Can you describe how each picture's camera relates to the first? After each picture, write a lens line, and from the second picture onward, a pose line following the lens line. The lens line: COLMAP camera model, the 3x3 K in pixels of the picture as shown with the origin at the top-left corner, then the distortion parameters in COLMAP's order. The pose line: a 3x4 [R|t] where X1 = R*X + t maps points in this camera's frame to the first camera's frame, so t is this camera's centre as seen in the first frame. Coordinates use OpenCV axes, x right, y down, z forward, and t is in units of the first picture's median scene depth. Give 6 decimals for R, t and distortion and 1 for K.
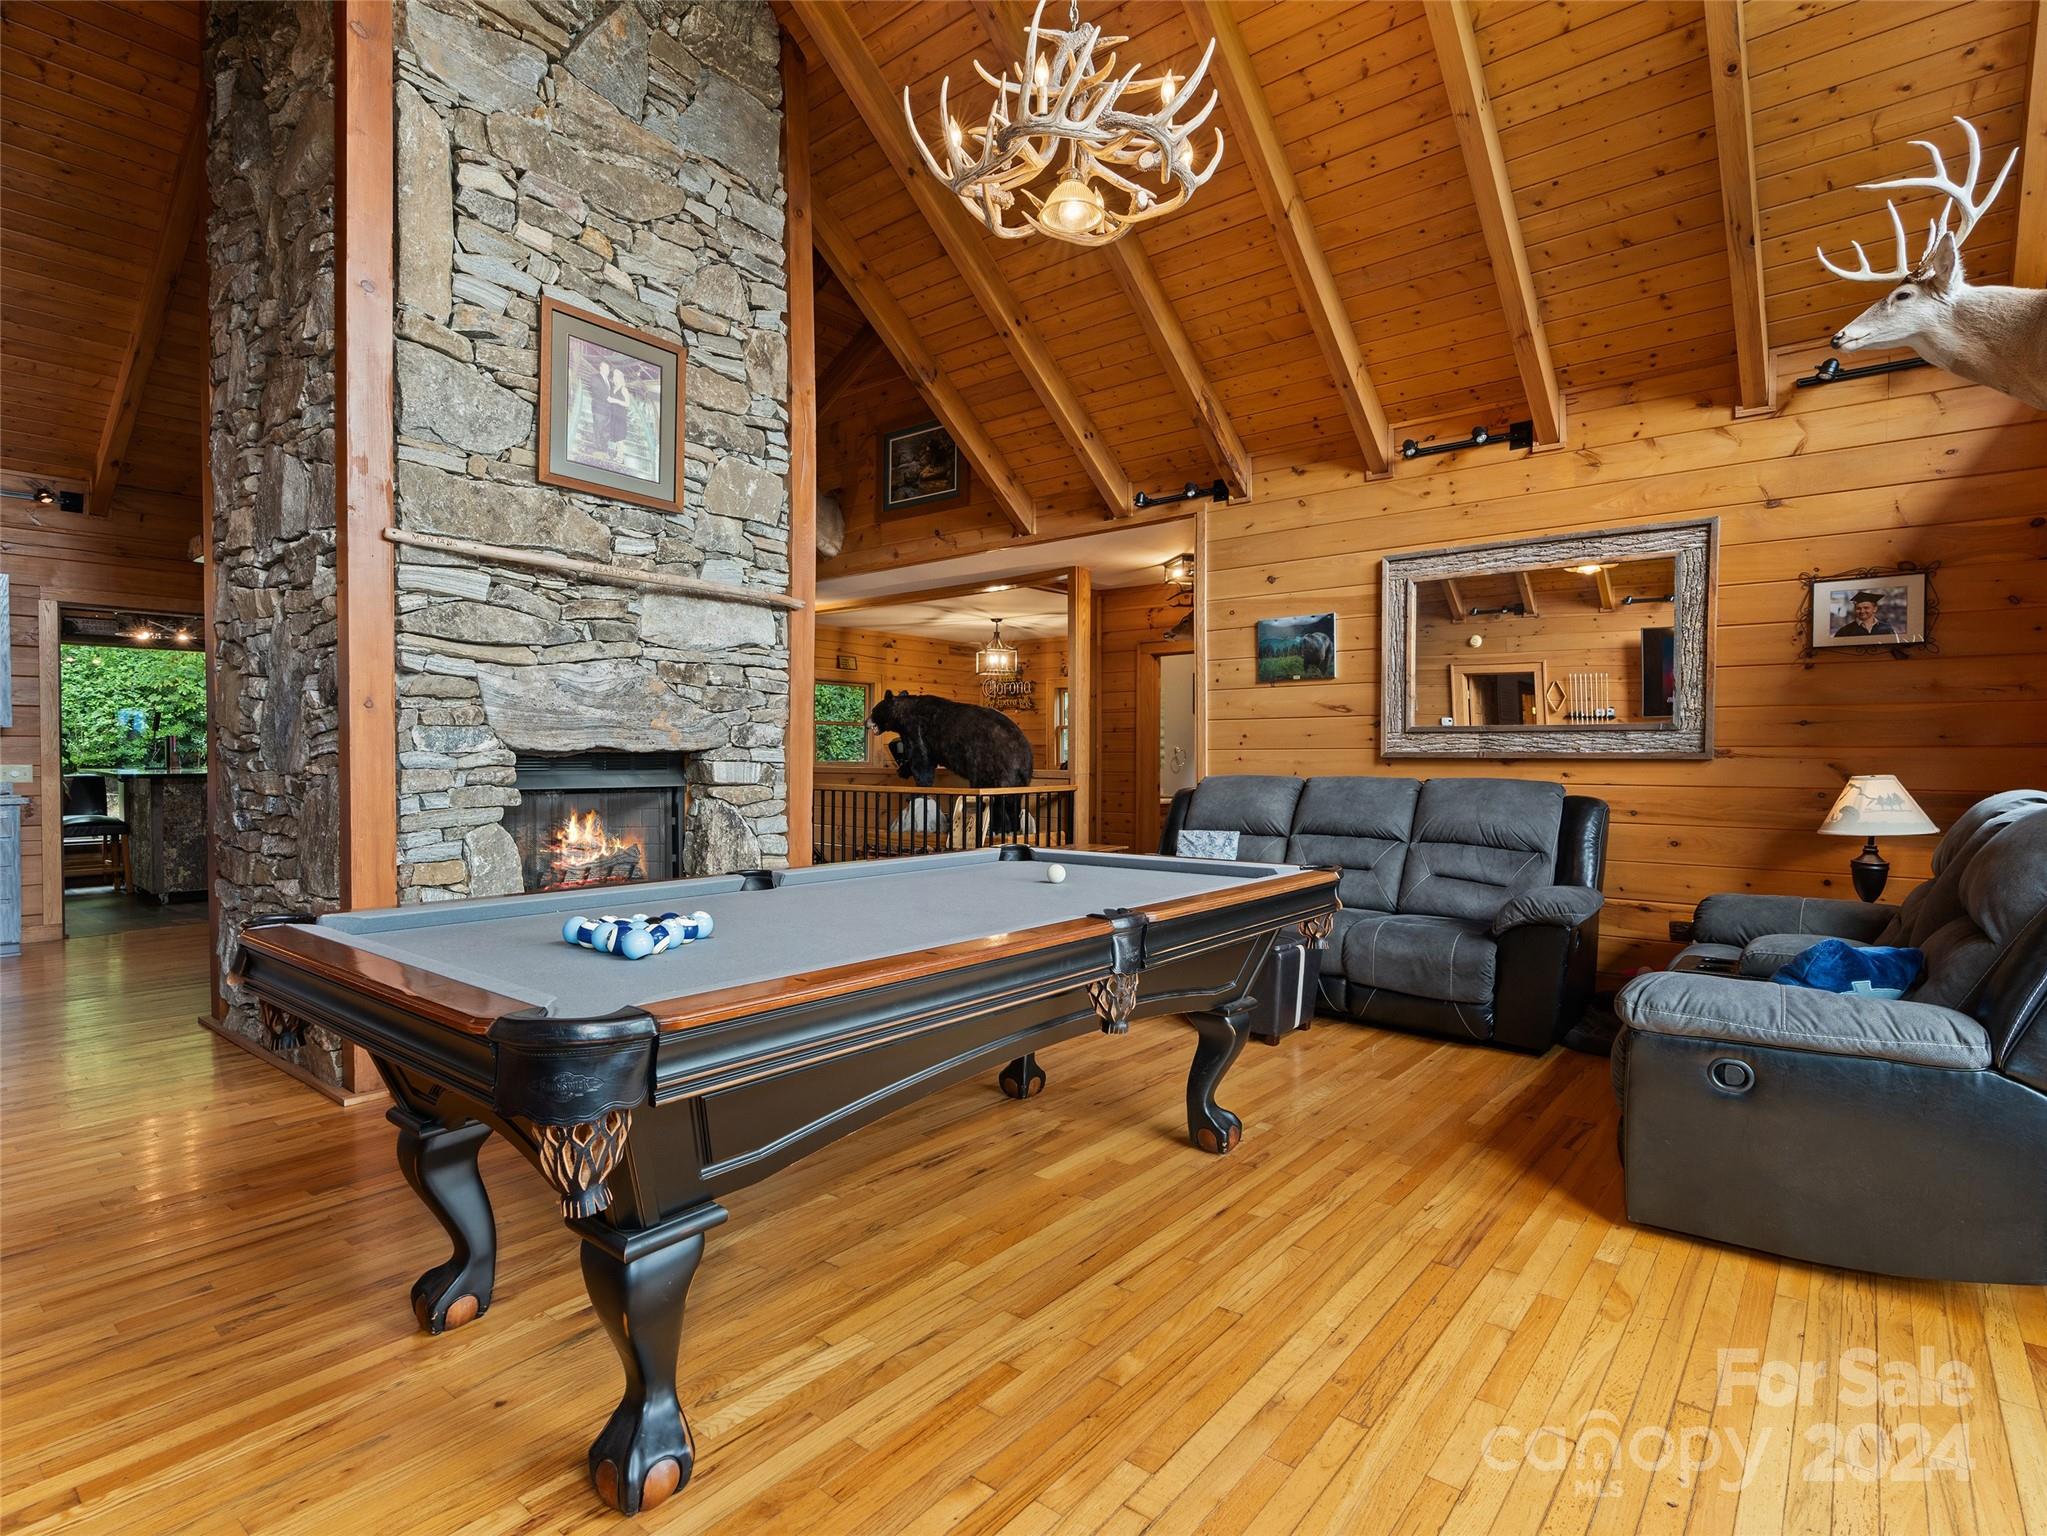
lens RADIAL K [[1048.5, 0, 1028.2], [0, 1048.5, 764.8], [0, 0, 1]] dist [-0.003042, -0.000481]
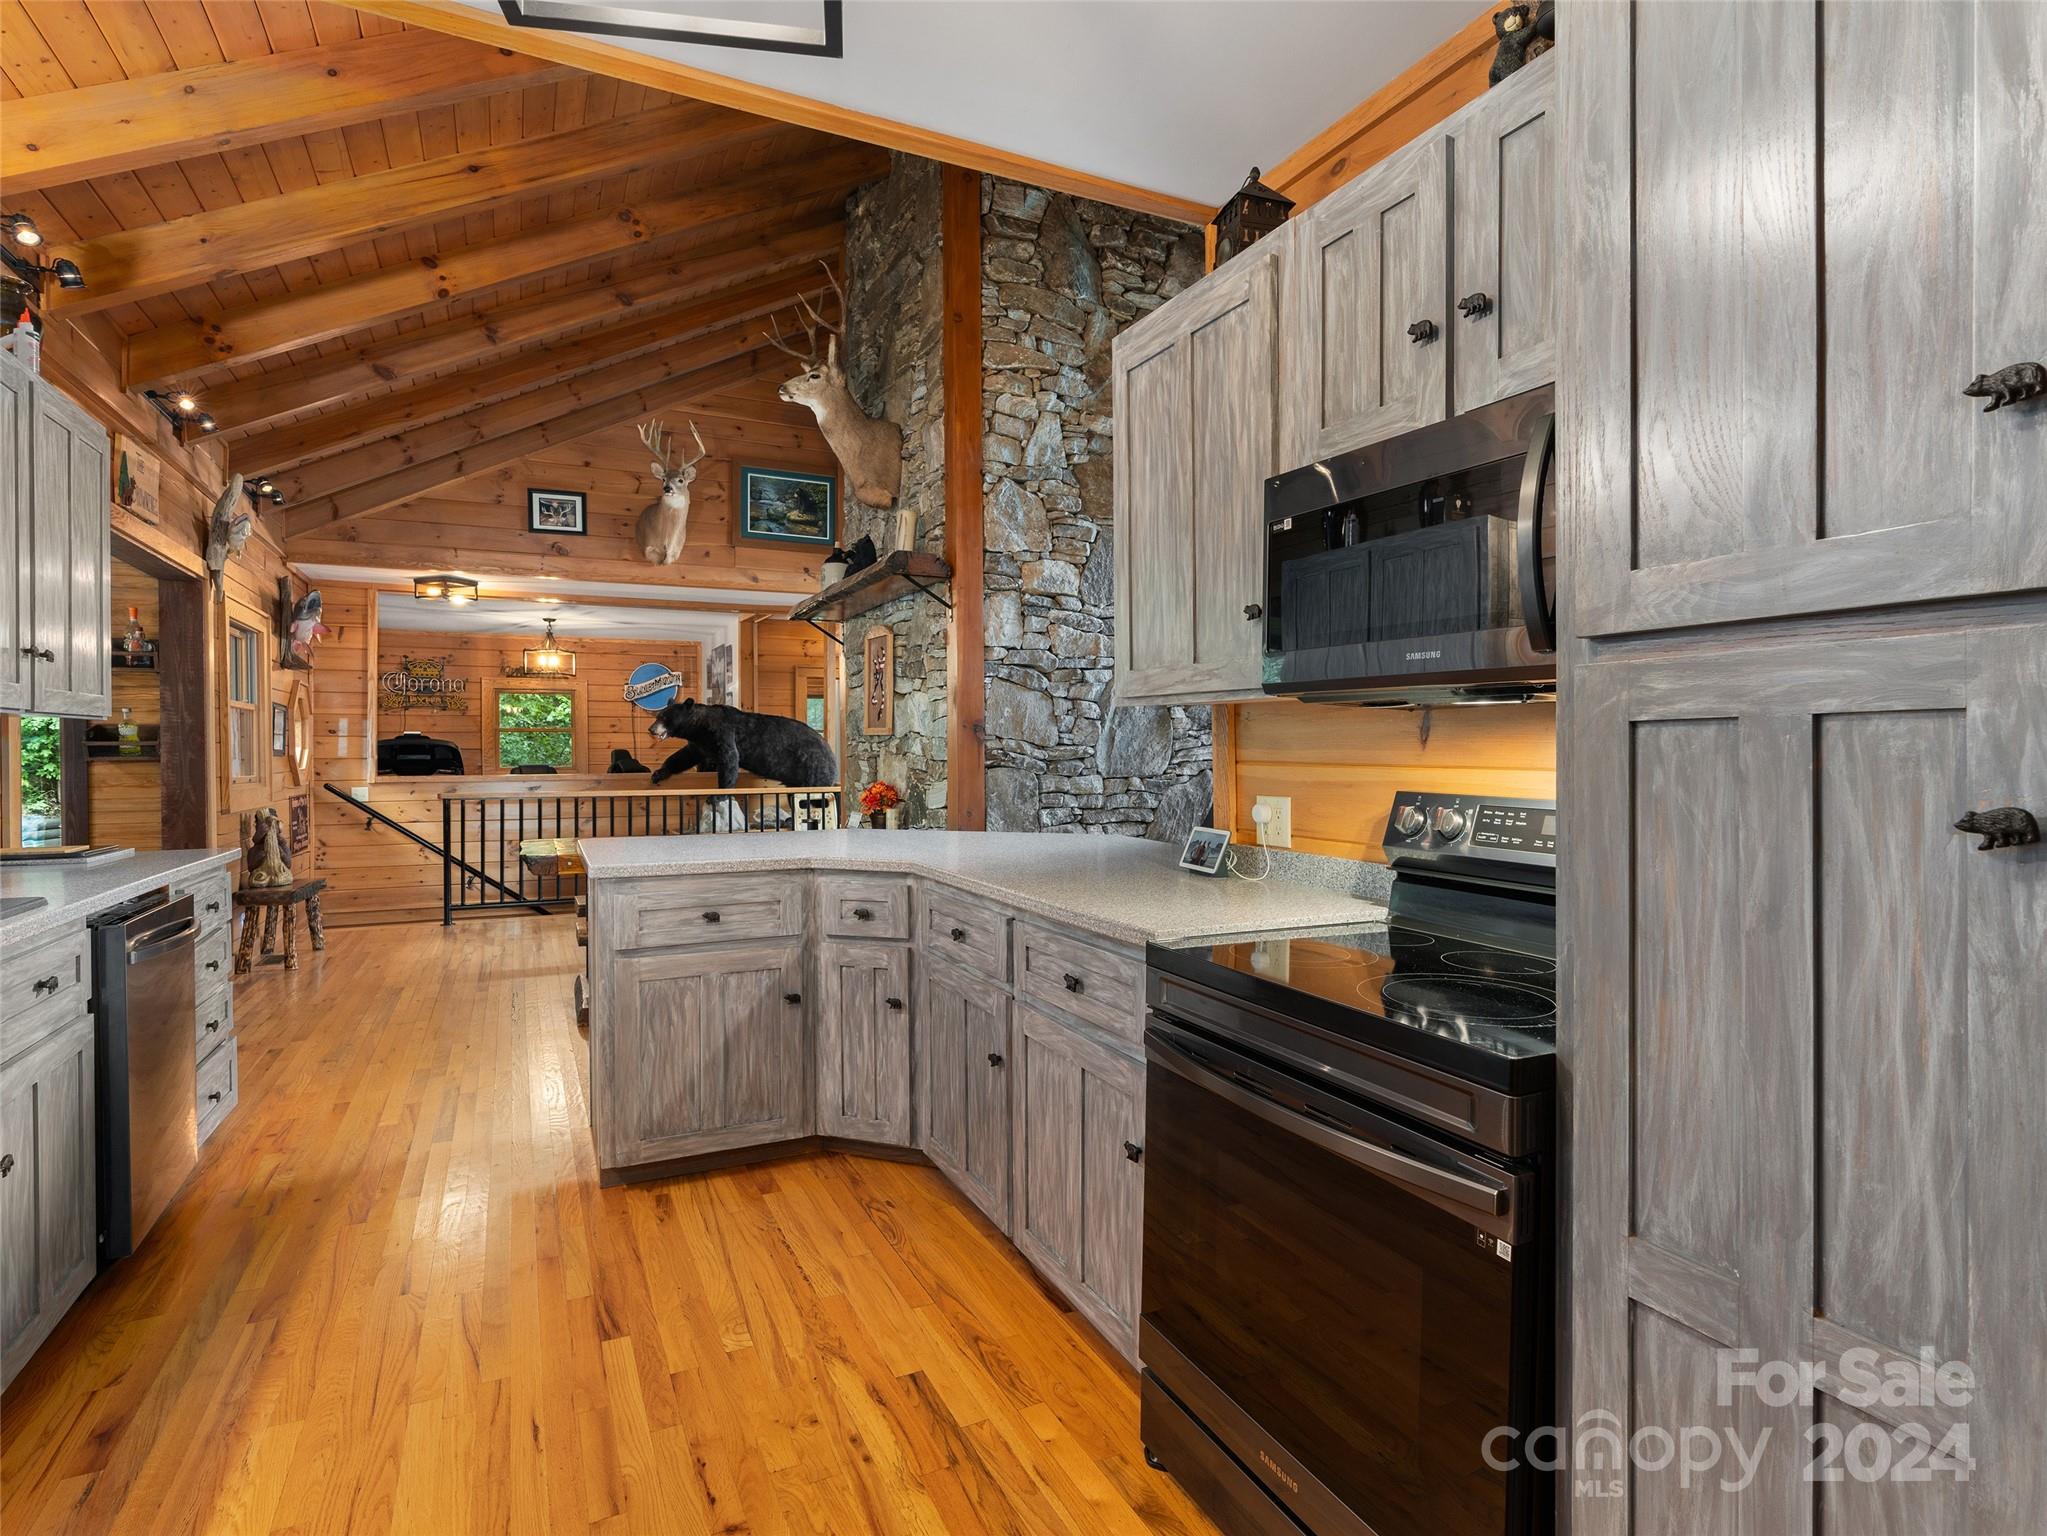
lens RADIAL K [[1048.5, 0, 1032.2], [0, 1048.5, 756.7], [0, 0, 1]] dist [-0.003042, -0.000481]
pose [[0.397251, -0.008036, 0.917675, -1.152494], [0.015392, 0.999879, 0.002092, -0.012184], [-0.917581, 0.013293, 0.397327, 0.330808]]
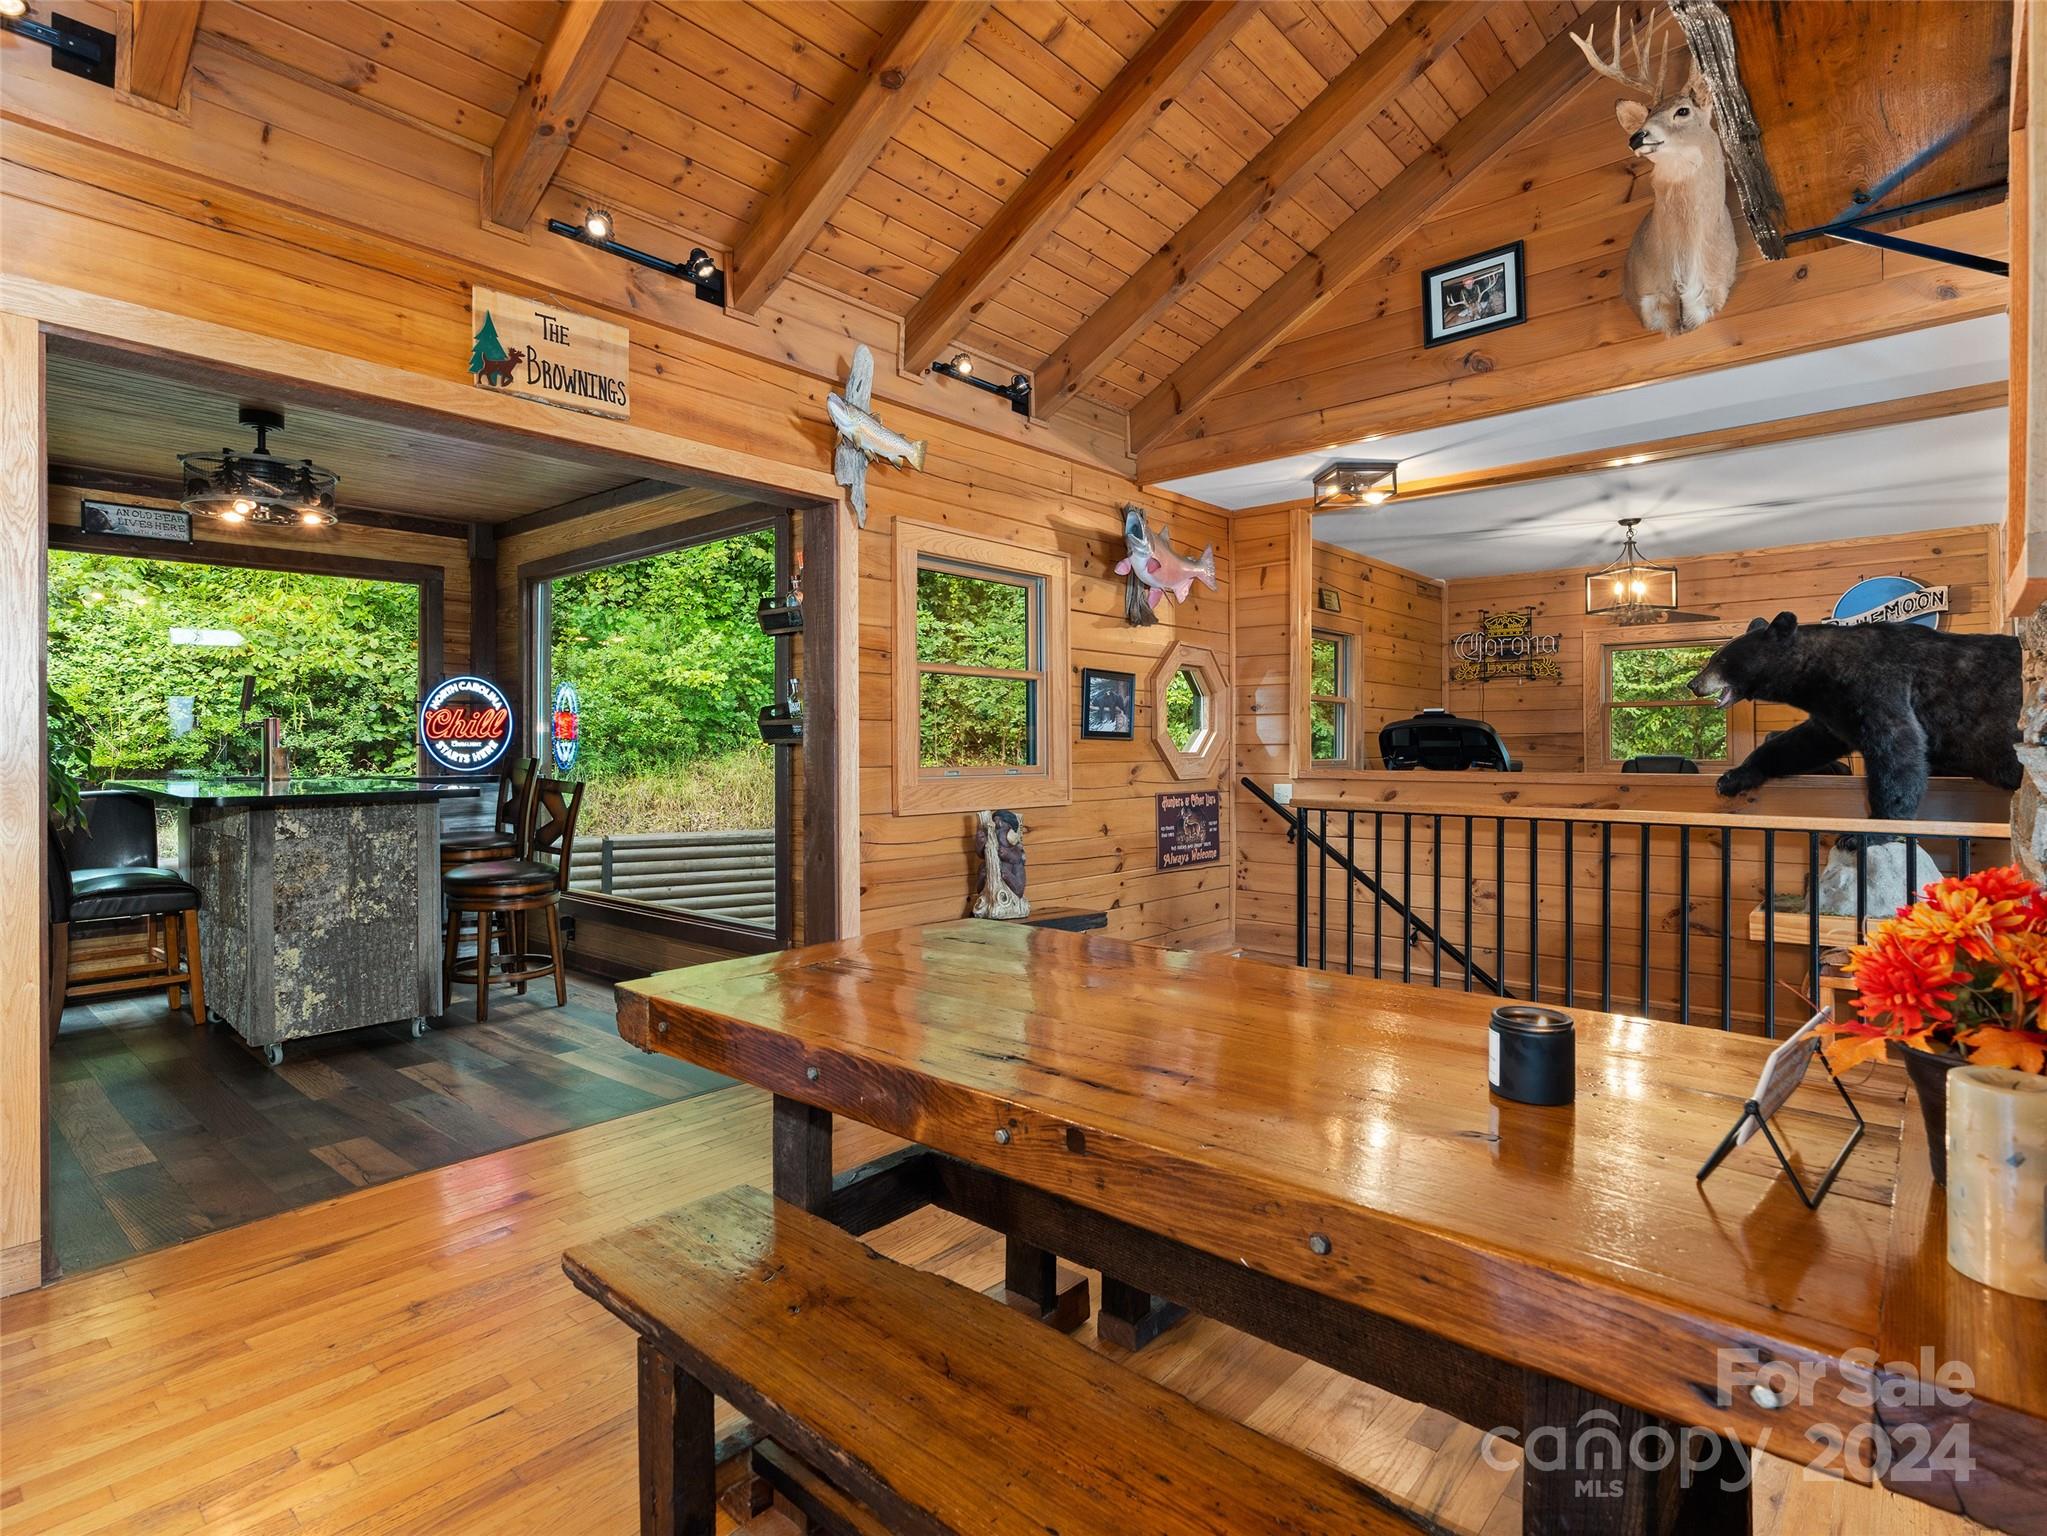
lens RADIAL K [[1048.5, 0, 1019.3], [0, 1048.5, 738.9], [0, 0, 1]] dist [-0.003042, -0.000481]
pose [[0.999627, -0.003394, -0.027114, -0.561938], [0.002866, 0.999806, -0.019465, -0.007979], [0.027175, 0.019380, 0.999443, 0.628302]]
